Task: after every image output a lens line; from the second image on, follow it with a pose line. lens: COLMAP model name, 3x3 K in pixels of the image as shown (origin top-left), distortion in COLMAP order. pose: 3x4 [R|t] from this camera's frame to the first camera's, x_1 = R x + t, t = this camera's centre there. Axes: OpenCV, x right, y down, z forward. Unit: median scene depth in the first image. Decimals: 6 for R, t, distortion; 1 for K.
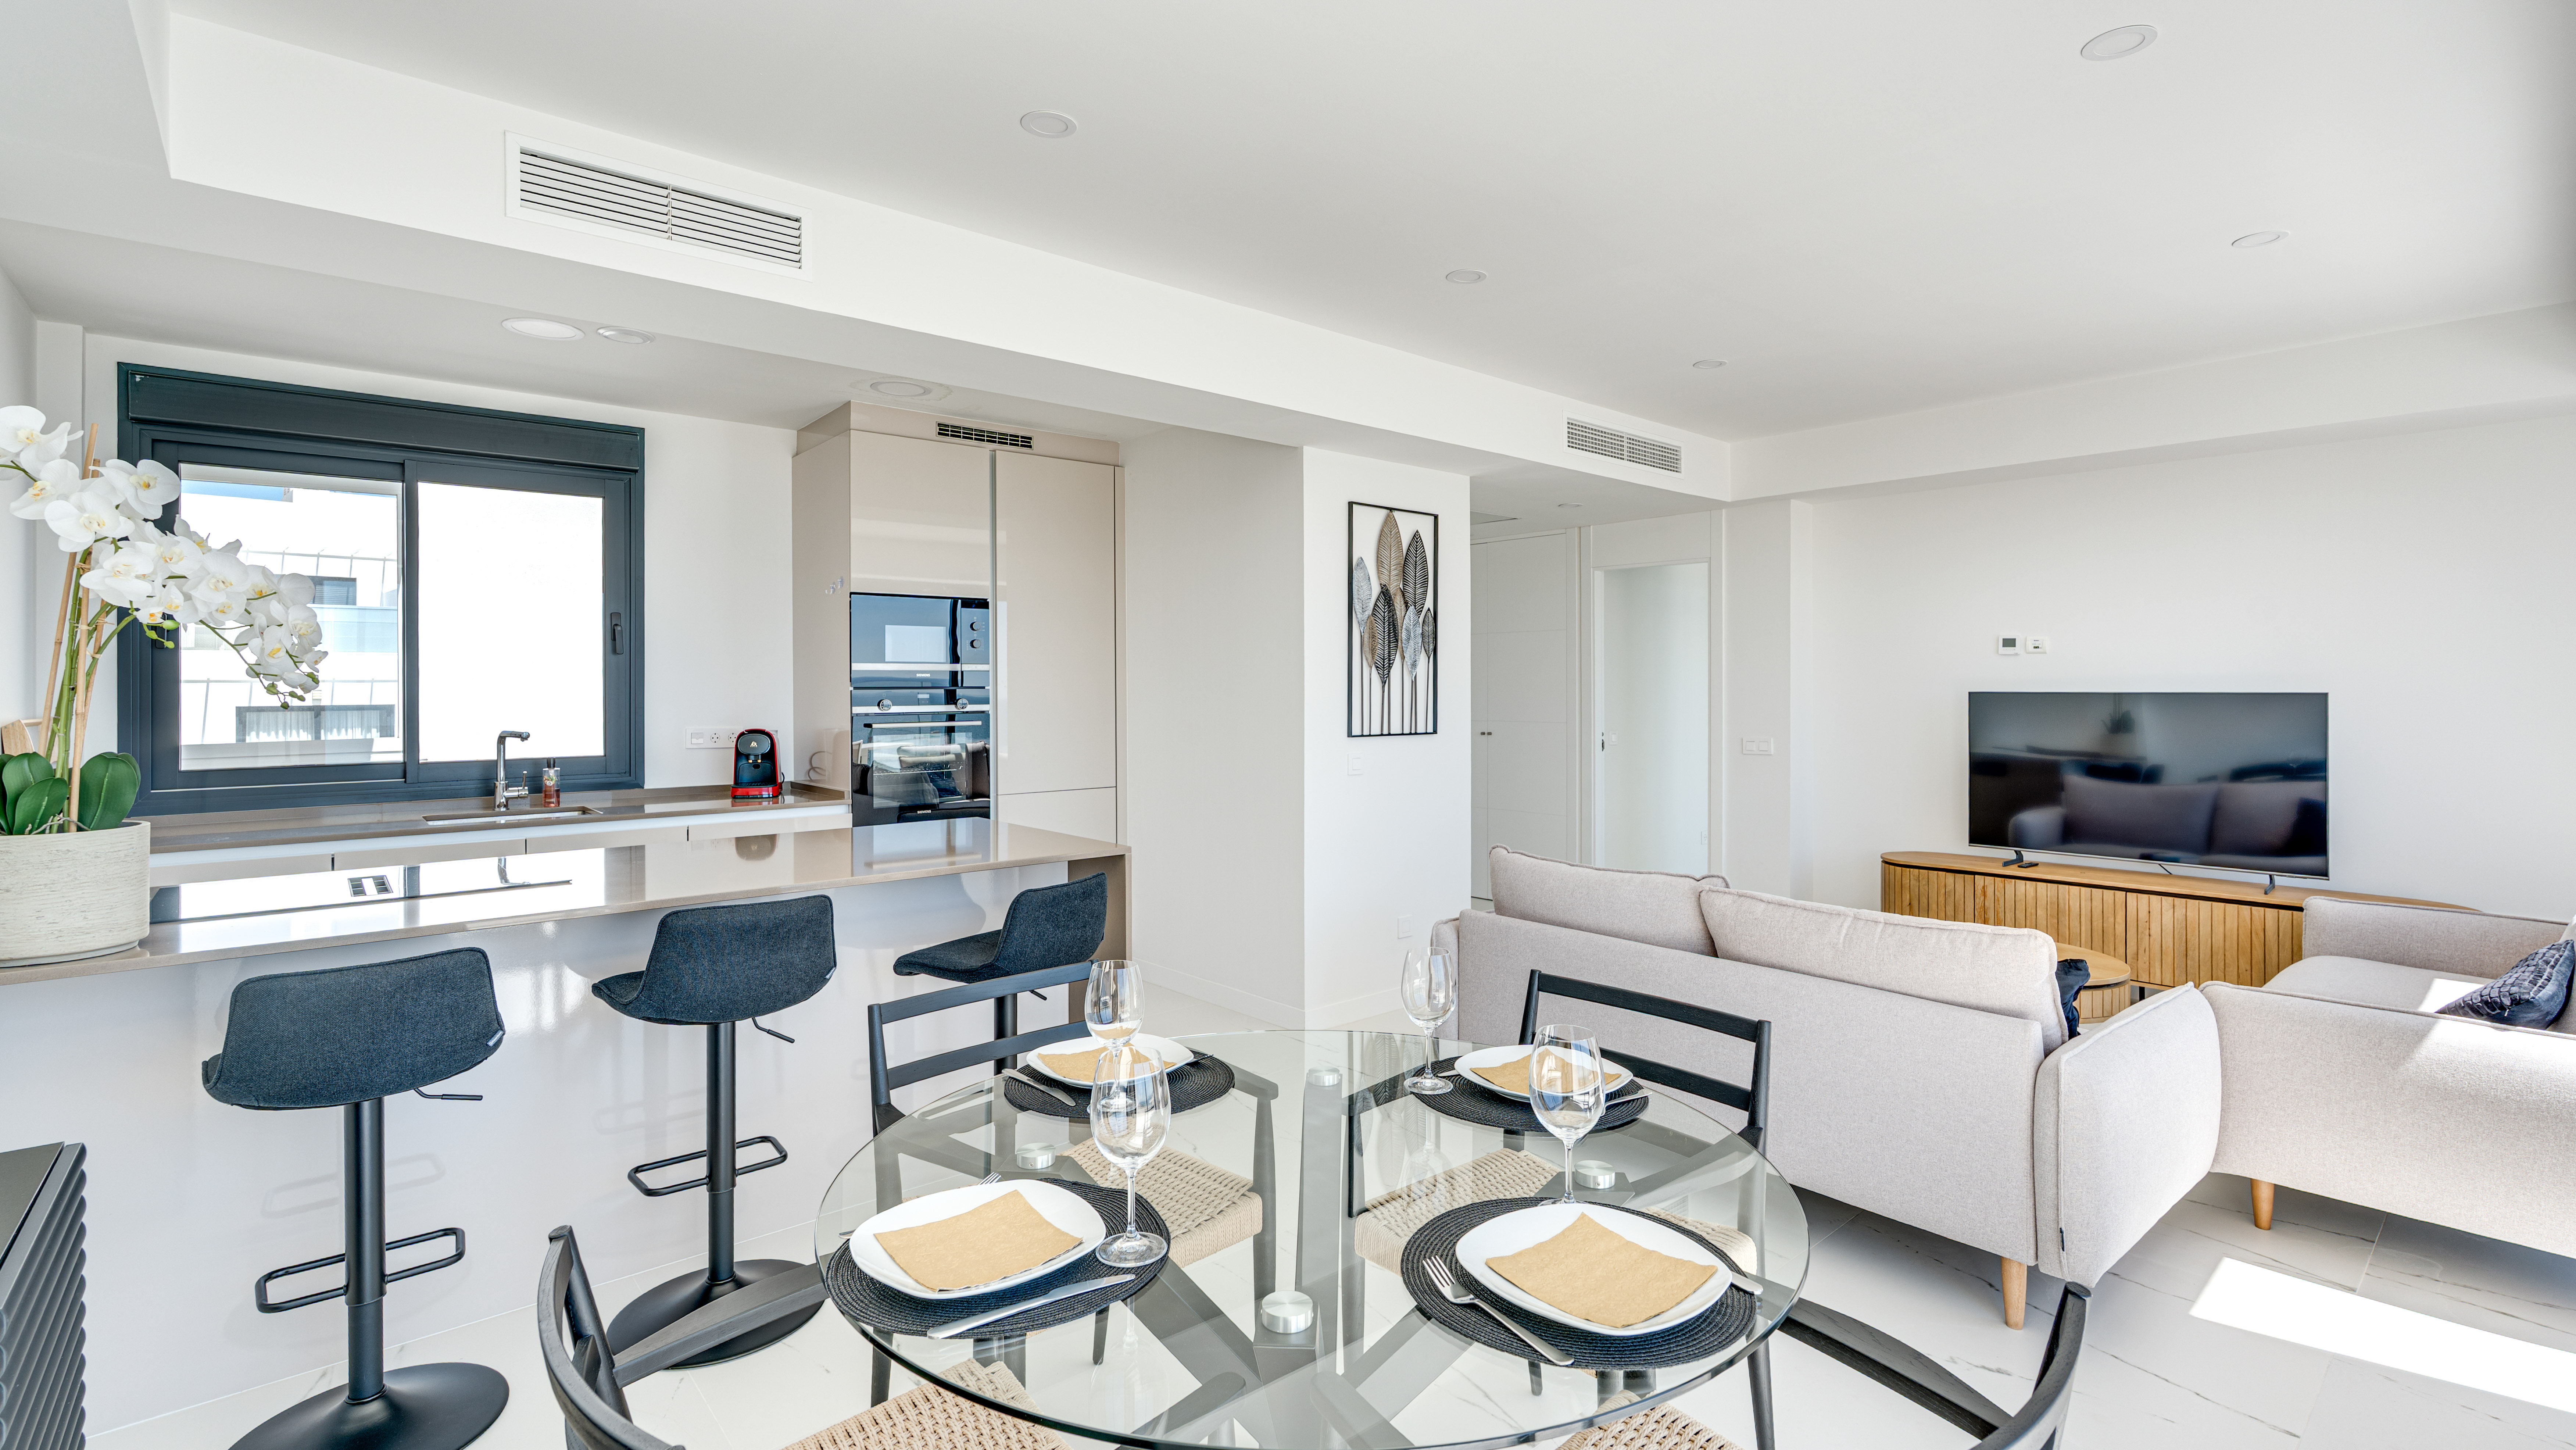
lens RADIAL K [[1158.1, 0, 1268.9], [0, 1158.1, 704.0], [0, 0, 1]] dist [0.001407, -0.000915]
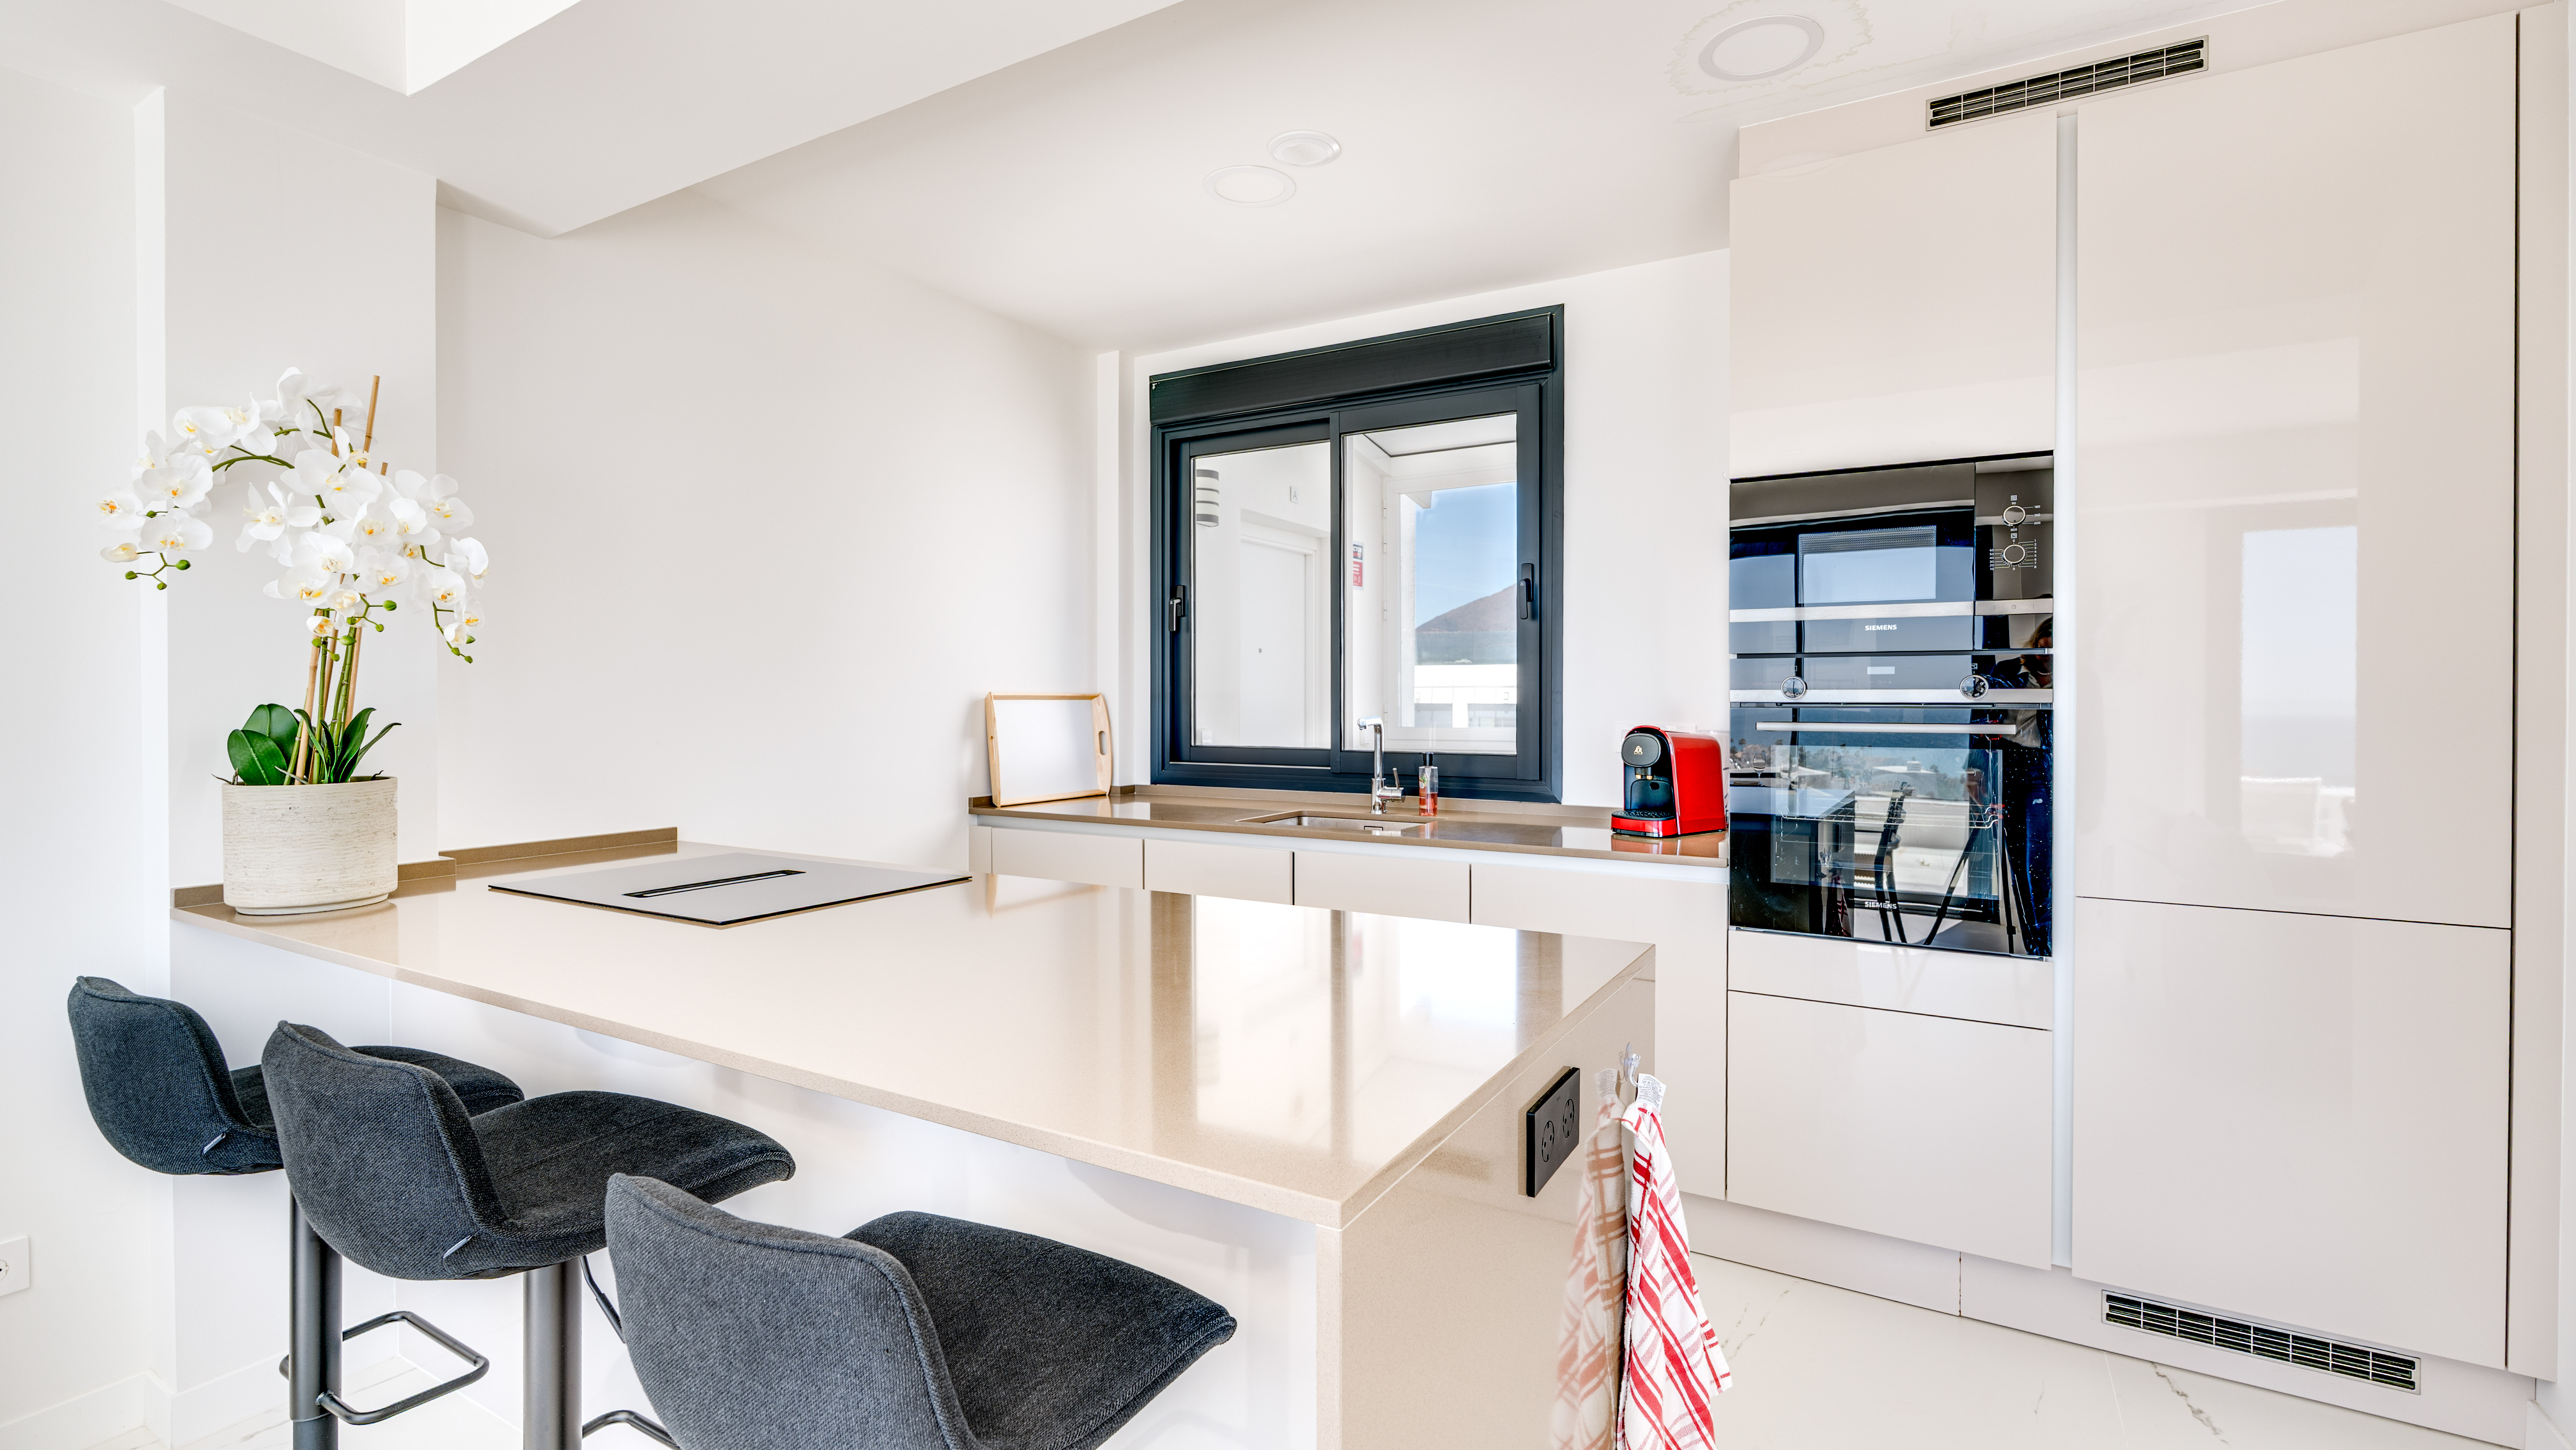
lens RADIAL K [[1158.1, 0, 1286.1], [0, 1158.1, 704.6], [0, 0, 1]] dist [0.001407, -0.000915]
pose [[0.320608, 0.014862, -0.947096, 0.094401], [-0.014533, 0.999836, 0.010770, 0.006380], [0.947101, 0.010311, 0.320771, 0.638243]]
